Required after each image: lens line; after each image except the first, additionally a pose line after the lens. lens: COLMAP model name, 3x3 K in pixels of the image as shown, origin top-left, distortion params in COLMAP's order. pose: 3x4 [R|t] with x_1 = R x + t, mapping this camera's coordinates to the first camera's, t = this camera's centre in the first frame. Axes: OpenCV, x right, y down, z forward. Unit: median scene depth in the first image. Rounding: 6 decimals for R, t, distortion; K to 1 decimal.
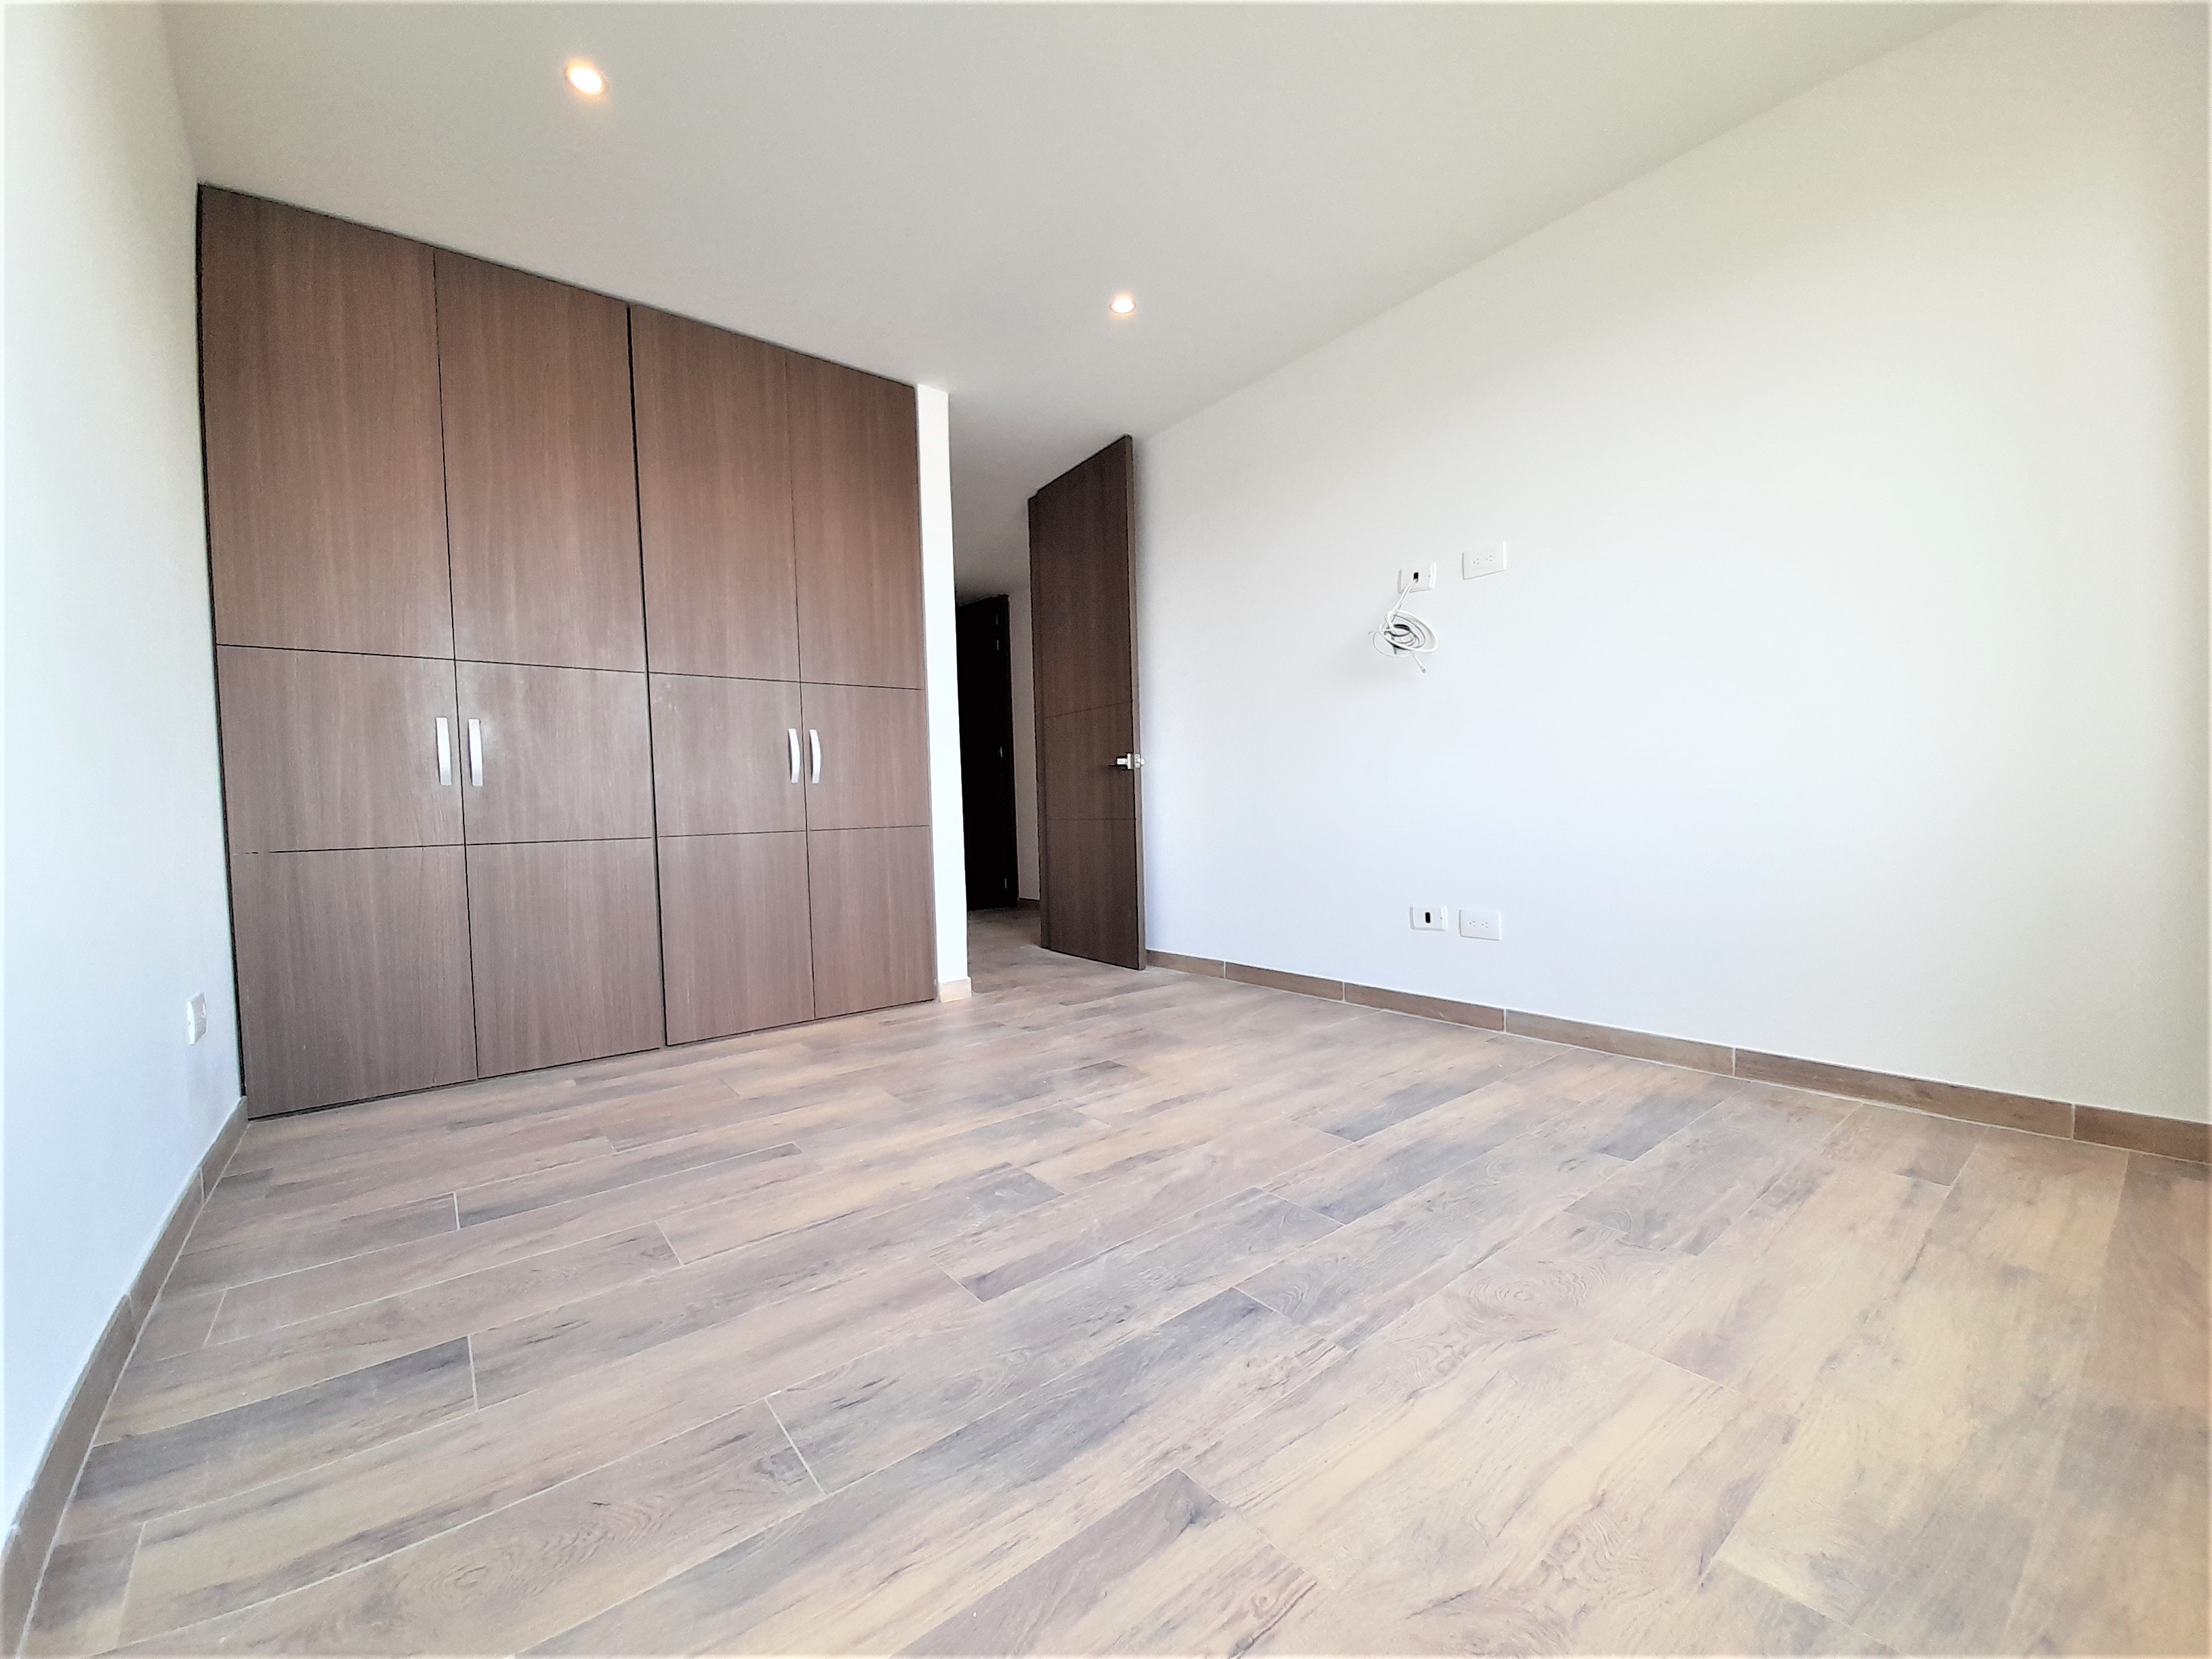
lens RADIAL K [[870.5, 0, 1090.2], [0, 870.5, 839.0], [0, 0, 1]] dist [0.010857, -0.011281]
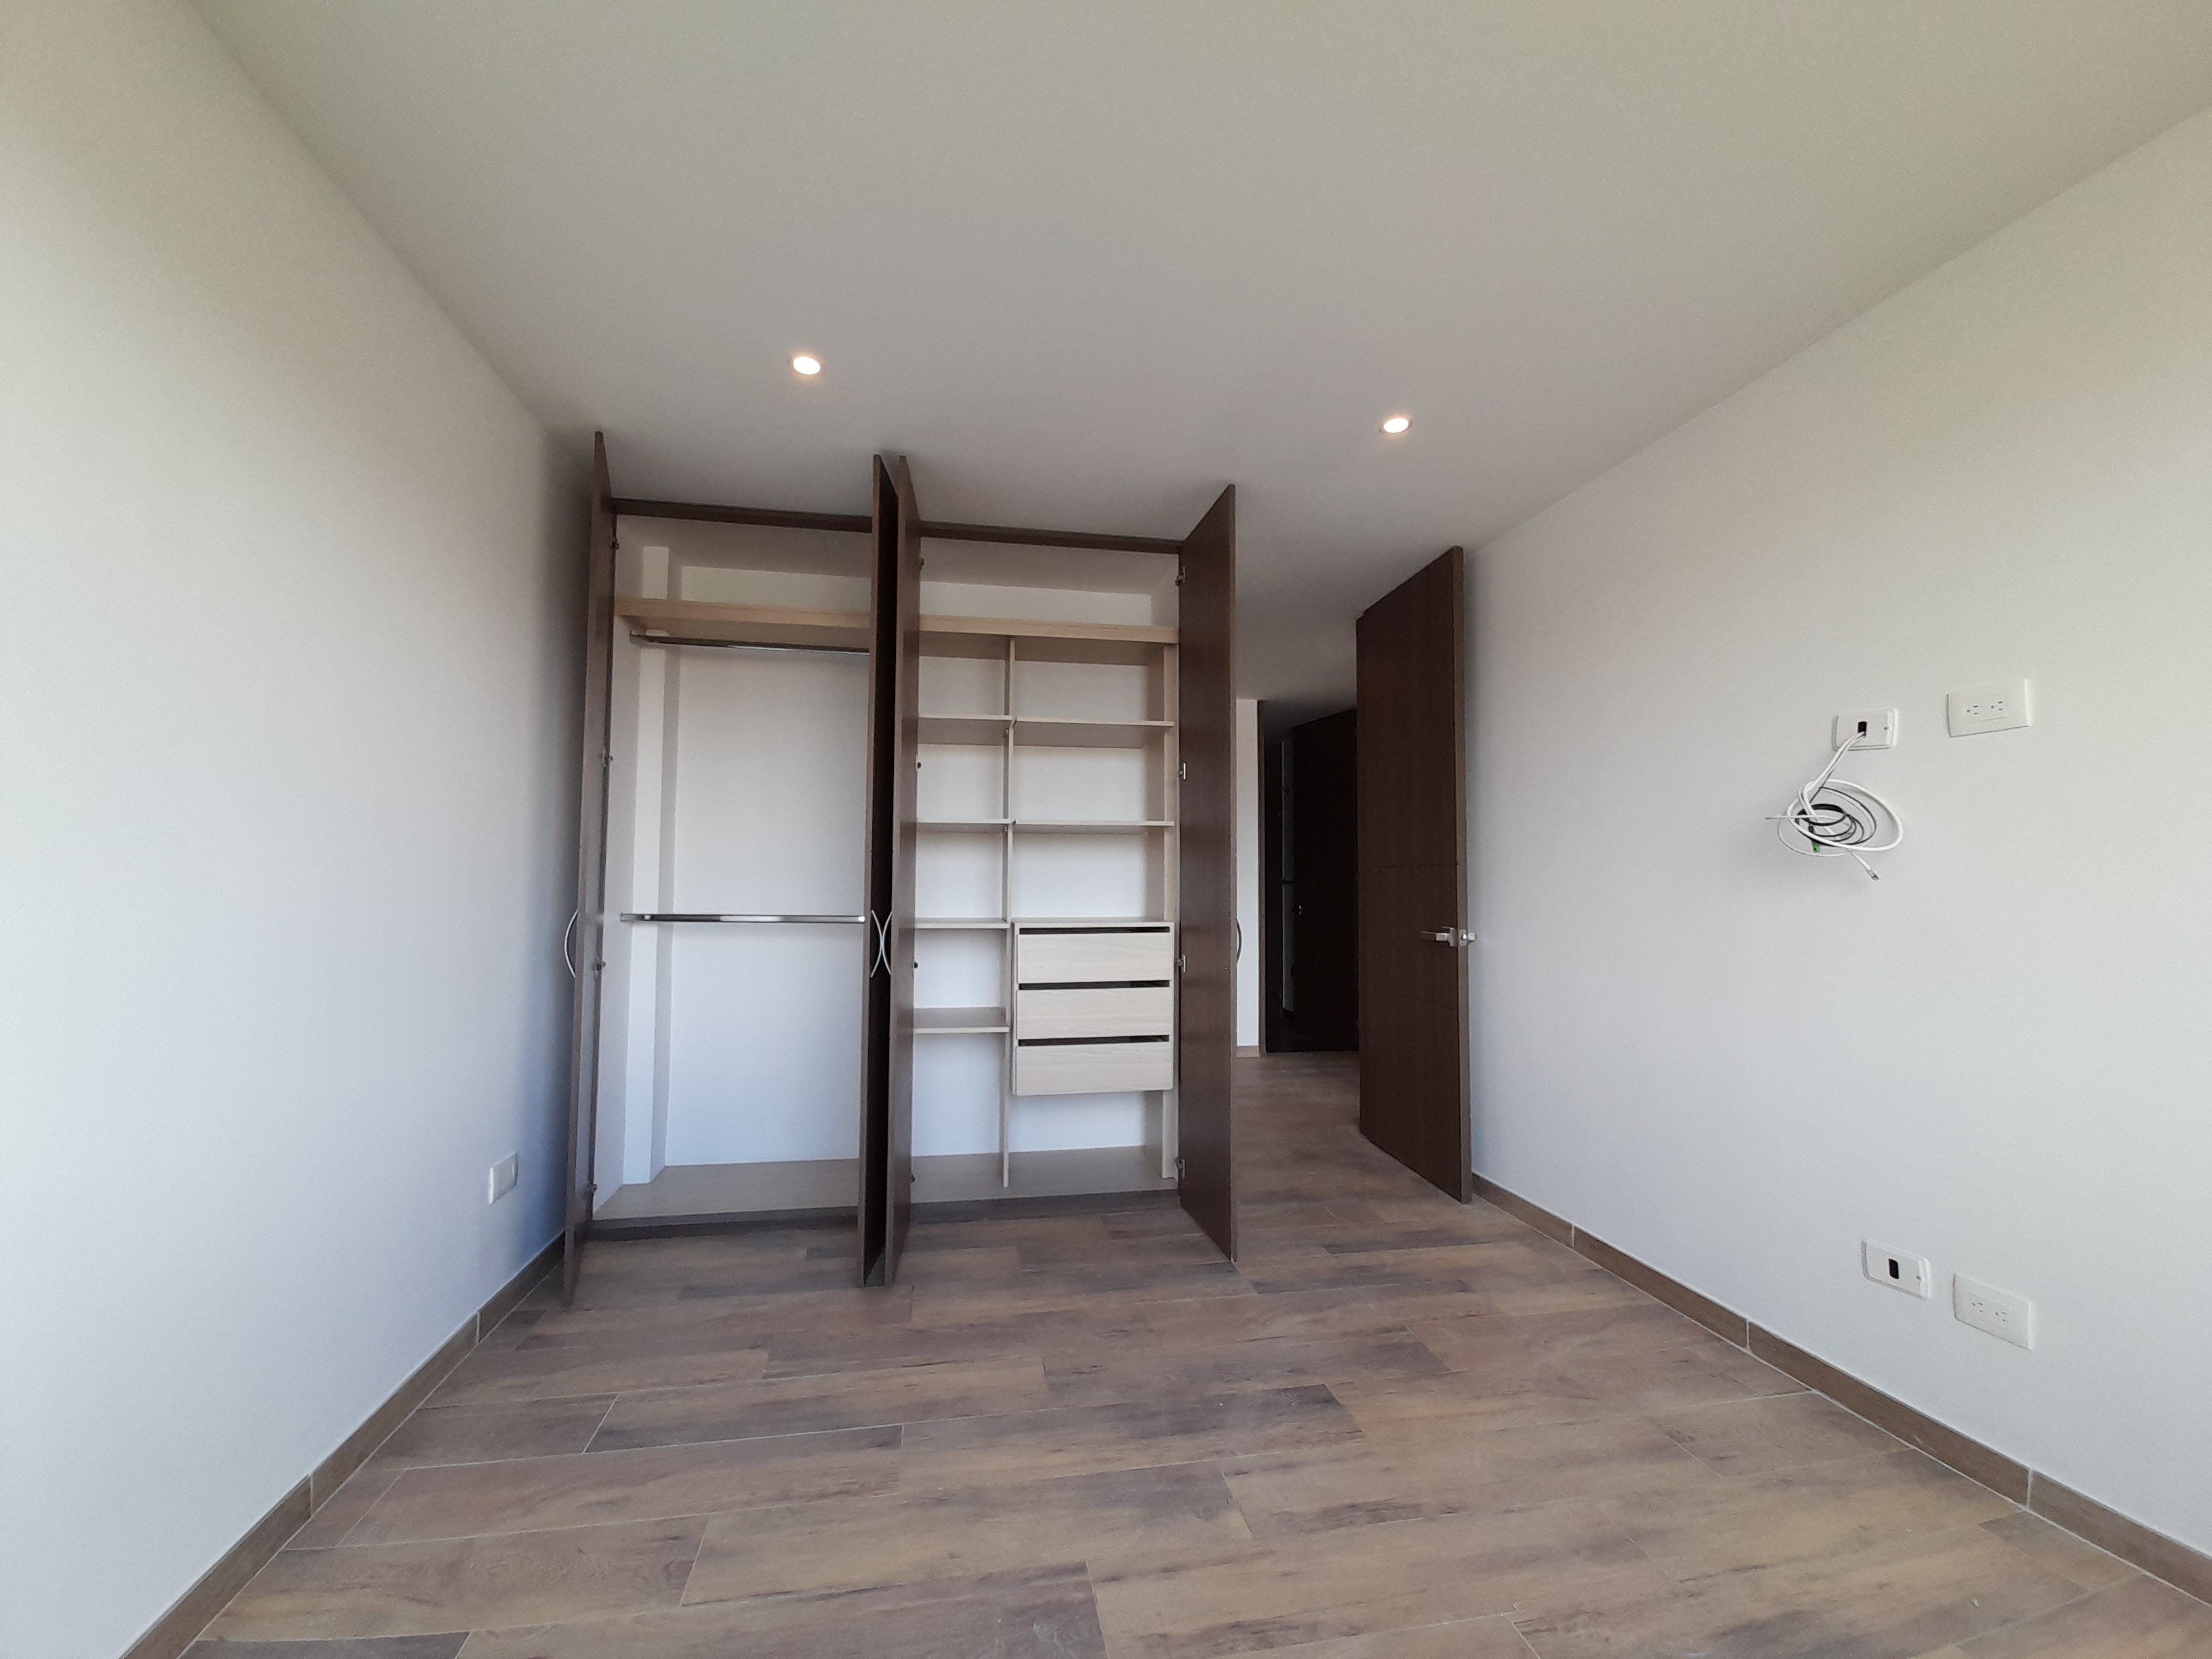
lens RADIAL K [[870.5, 0, 1084.8], [0, 870.5, 834.3], [0, 0, 1]] dist [0.010857, -0.011281]
pose [[0.879986, 0.011980, -0.474848, 0.235691], [-0.051870, 0.996127, -0.070994, -0.198445], [0.472158, 0.087104, 0.877200, 0.220302]]
